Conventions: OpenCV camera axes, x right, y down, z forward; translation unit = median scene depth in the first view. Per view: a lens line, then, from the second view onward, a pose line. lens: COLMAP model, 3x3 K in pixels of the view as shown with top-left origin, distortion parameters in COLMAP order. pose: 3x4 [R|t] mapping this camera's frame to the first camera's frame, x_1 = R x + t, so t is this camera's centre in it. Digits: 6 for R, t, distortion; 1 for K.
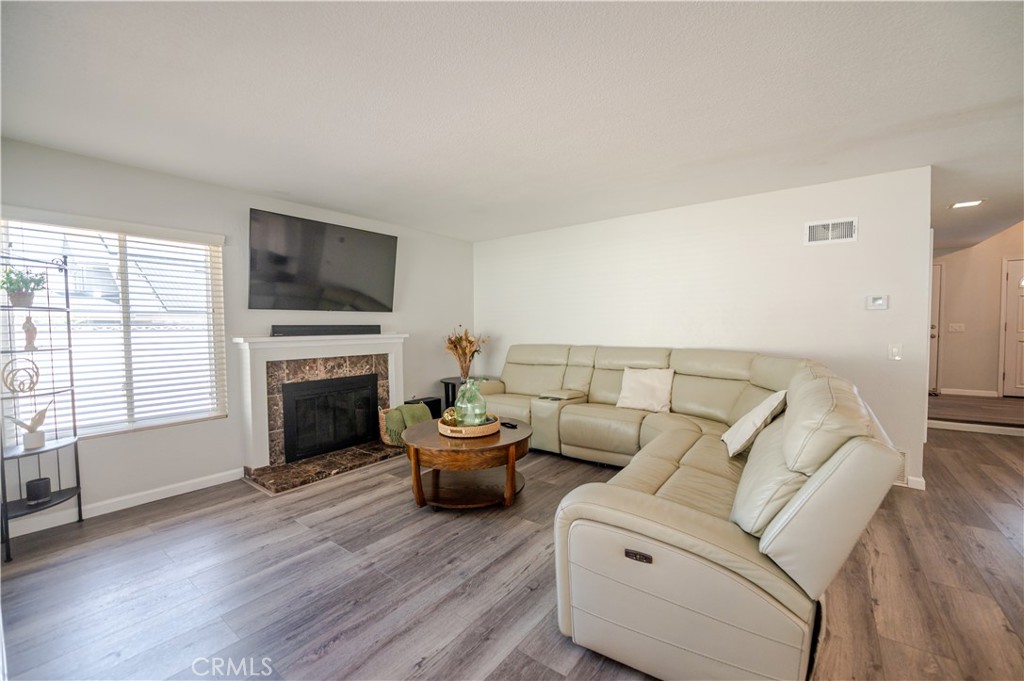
lens RADIAL K [[415.9, 0, 512.0], [0, 415.9, 342.6], [0, 0, 1]] dist [0.000882, 0.000016]
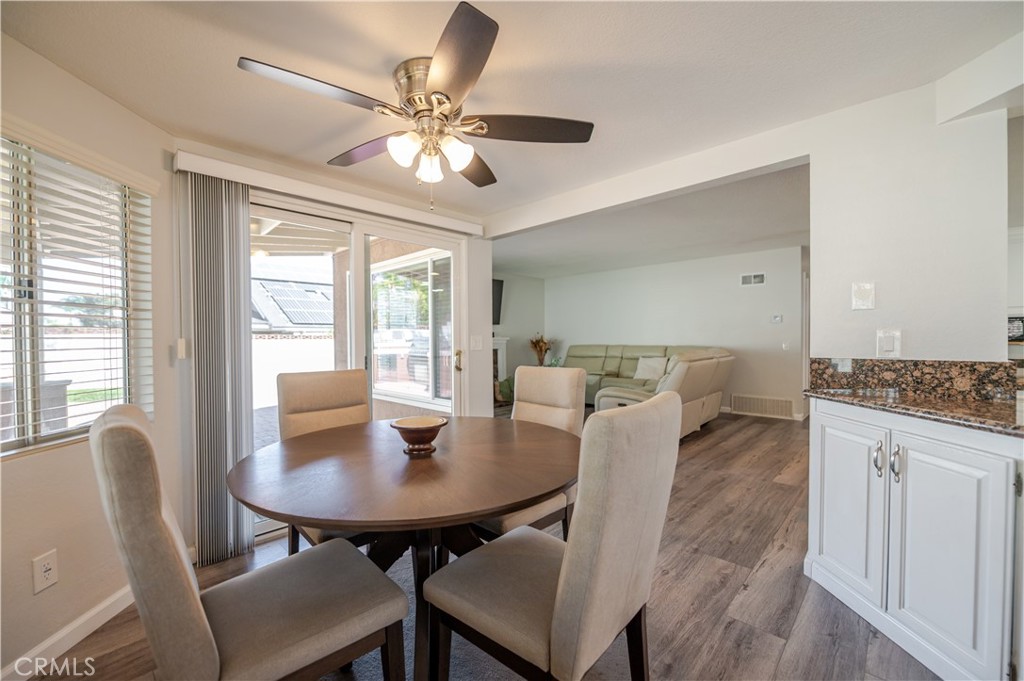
lens RADIAL K [[415.9, 0, 510.2], [0, 415.9, 336.2], [0, 0, 1]] dist [0.000882, 0.000016]
pose [[0.993157, -0.000764, -0.116787, -0.048527], [-0.003904, 0.999203, -0.039729, 0.039870], [0.116725, 0.039913, 0.992362, -0.663661]]
